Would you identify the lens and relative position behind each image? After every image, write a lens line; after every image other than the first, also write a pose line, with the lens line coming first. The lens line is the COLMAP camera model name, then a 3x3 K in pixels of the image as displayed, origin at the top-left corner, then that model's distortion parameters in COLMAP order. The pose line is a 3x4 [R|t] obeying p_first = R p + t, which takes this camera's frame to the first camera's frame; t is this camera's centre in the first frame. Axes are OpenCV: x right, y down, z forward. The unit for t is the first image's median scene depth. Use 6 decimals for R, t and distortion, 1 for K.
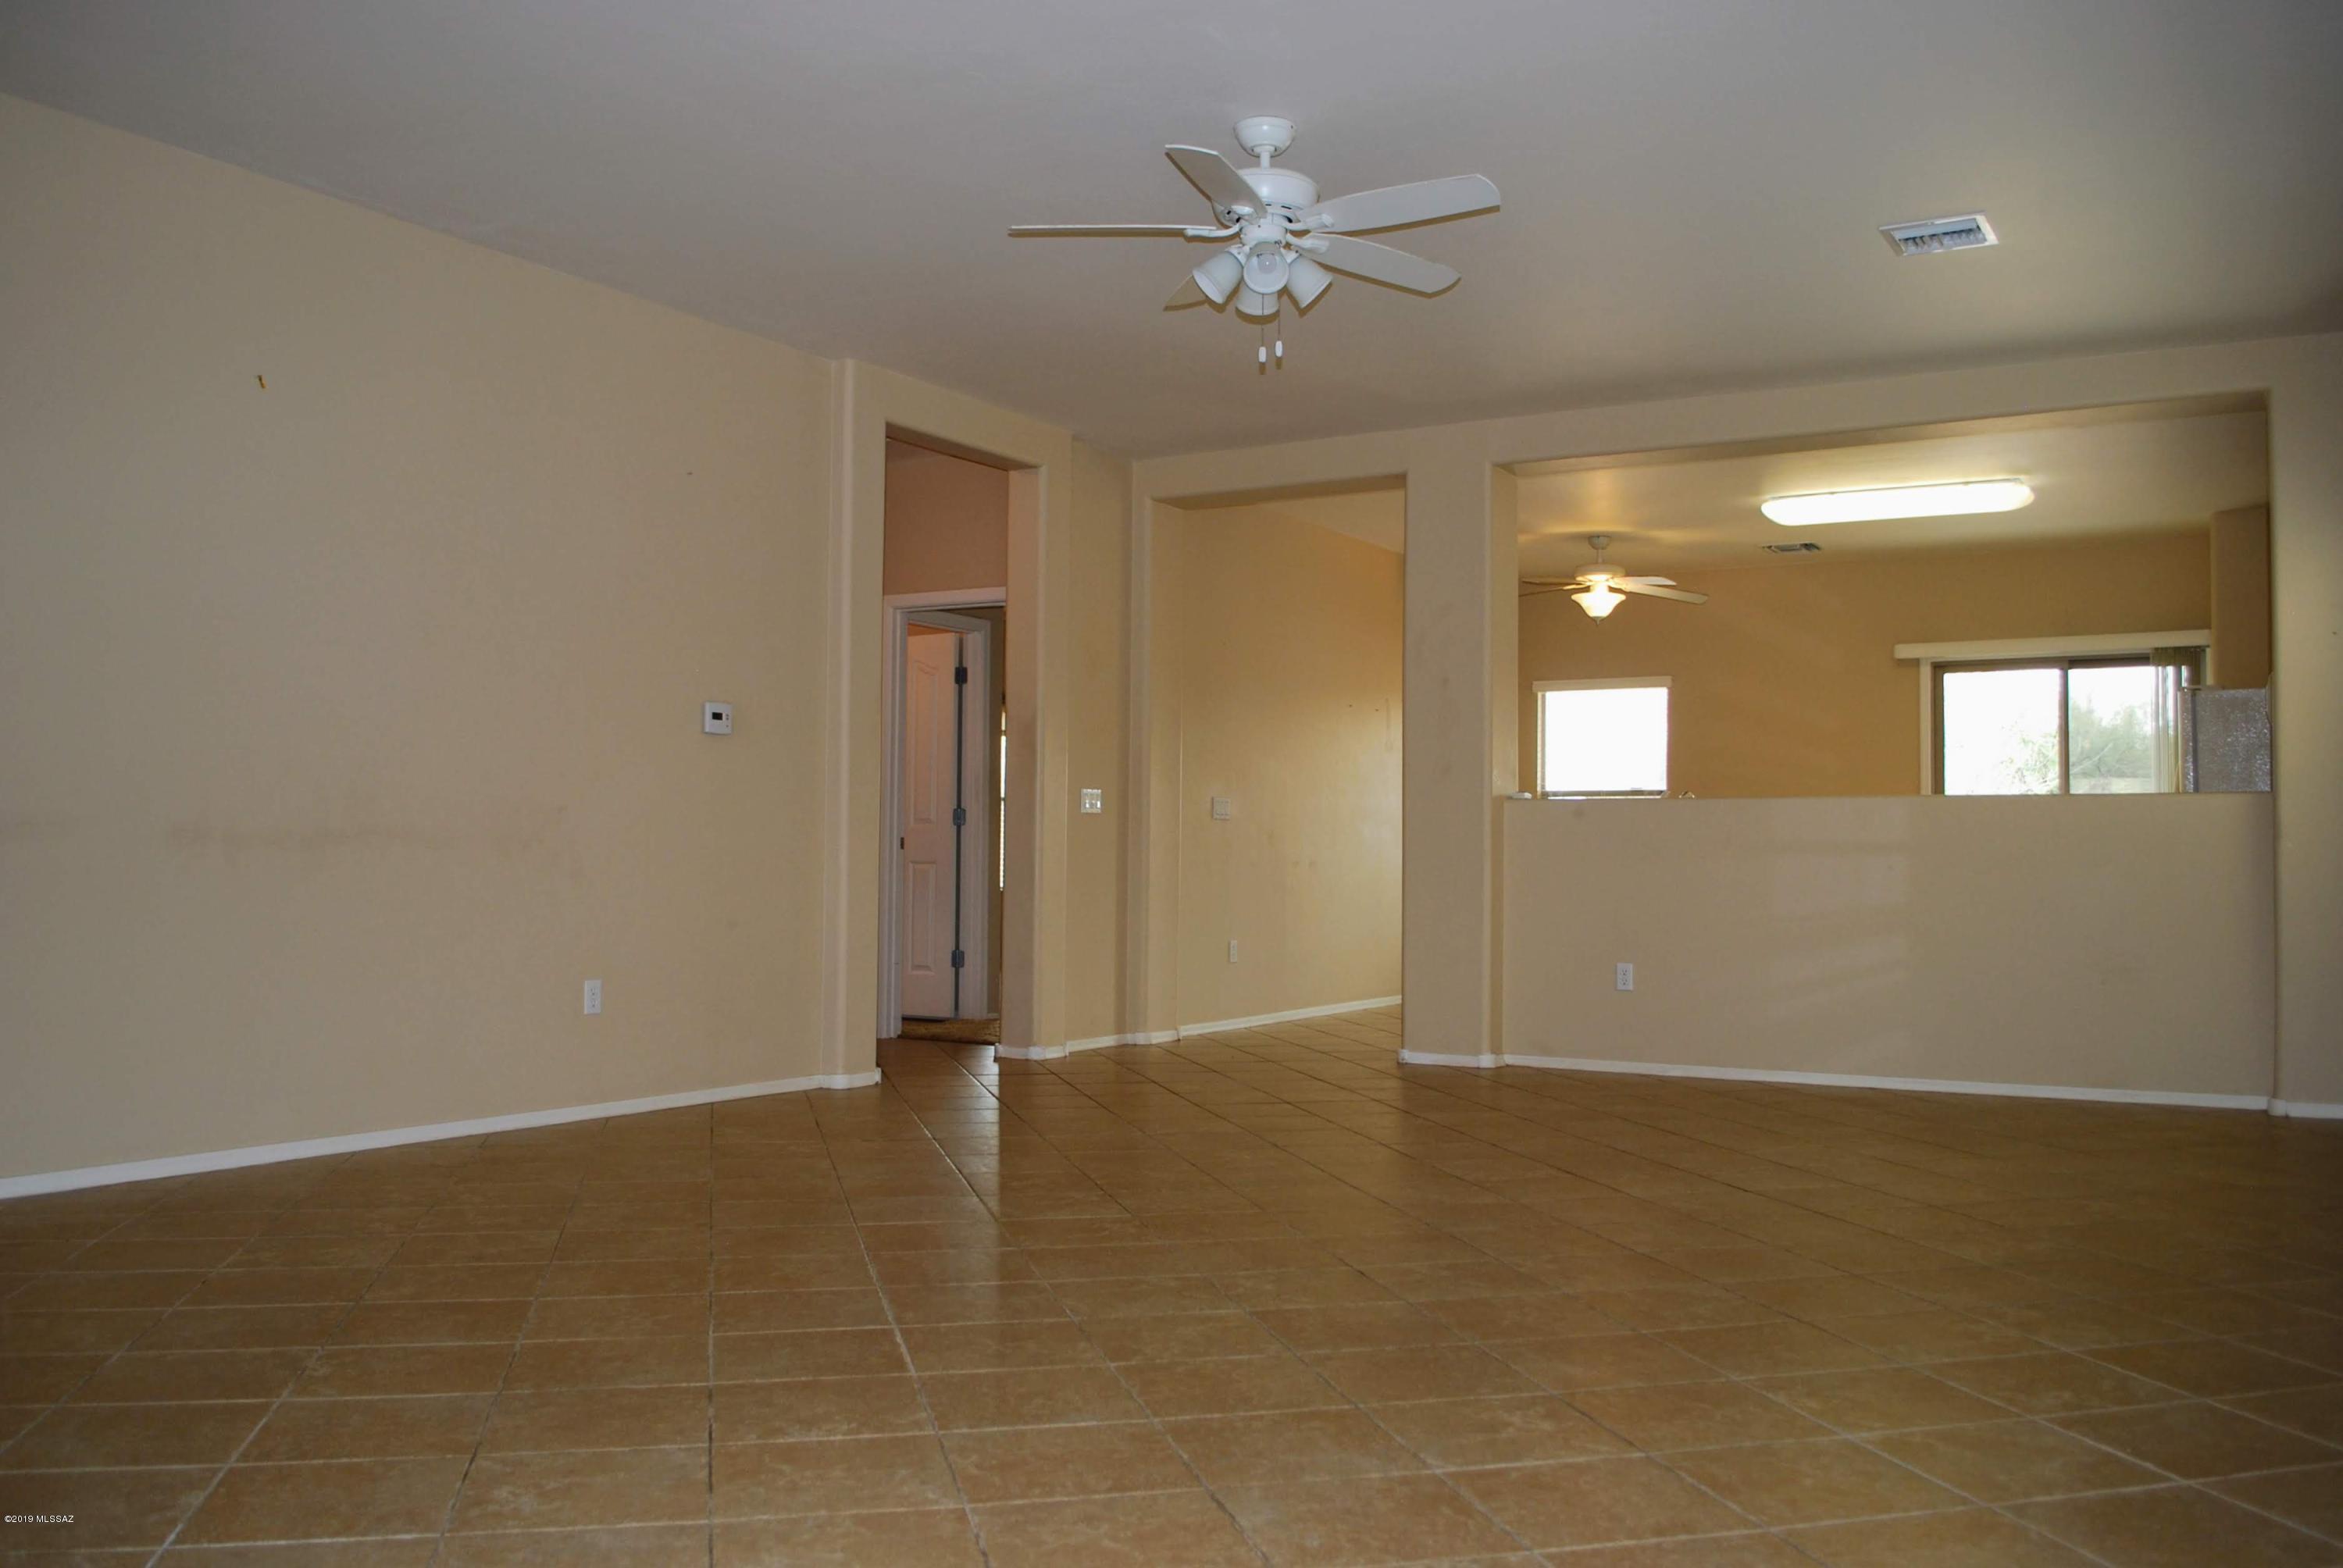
lens RADIAL K [[1909.4, 0, 1177.1], [0, 1909.4, 793.4], [0, 0, 1]] dist [-0.076184, 0.003226]
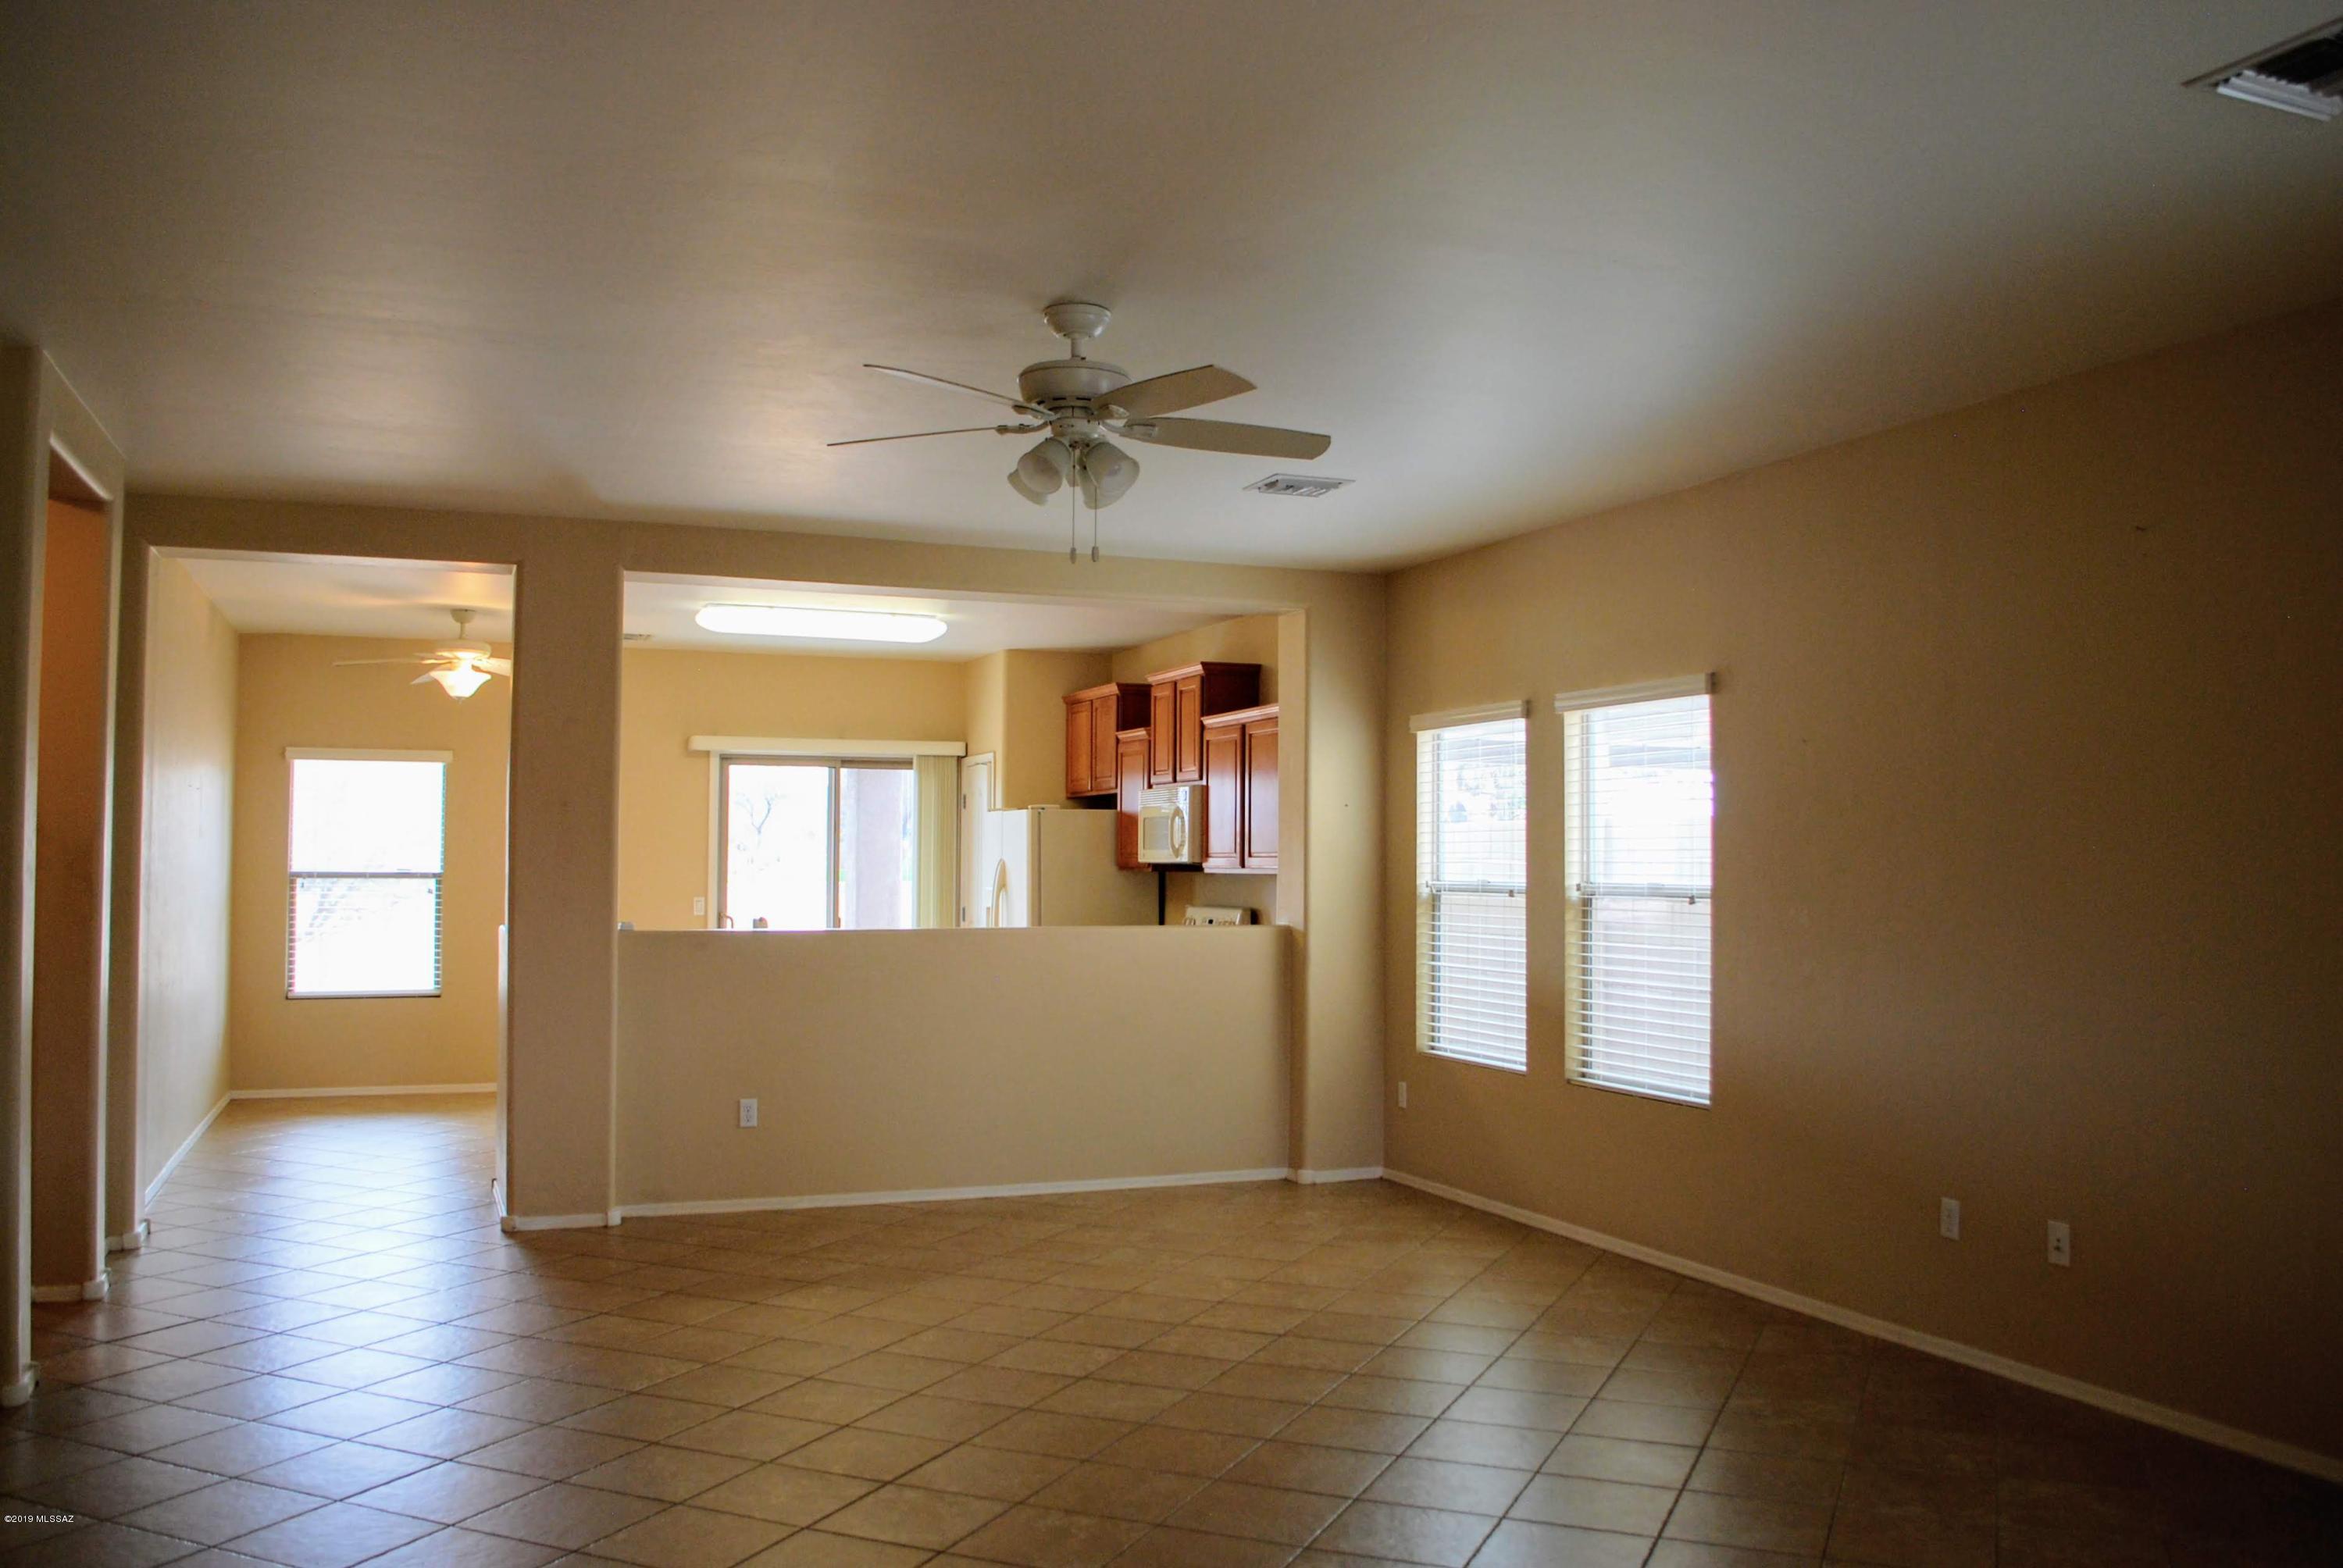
lens RADIAL K [[1909.4, 0, 1177.1], [0, 1909.4, 793.4], [0, 0, 1]] dist [-0.076184, 0.003226]
pose [[0.604060, 0.022951, 0.796608, -0.297981], [-0.025352, 0.999633, -0.009577, -0.046231], [-0.796535, -0.014411, 0.604420, 0.169454]]
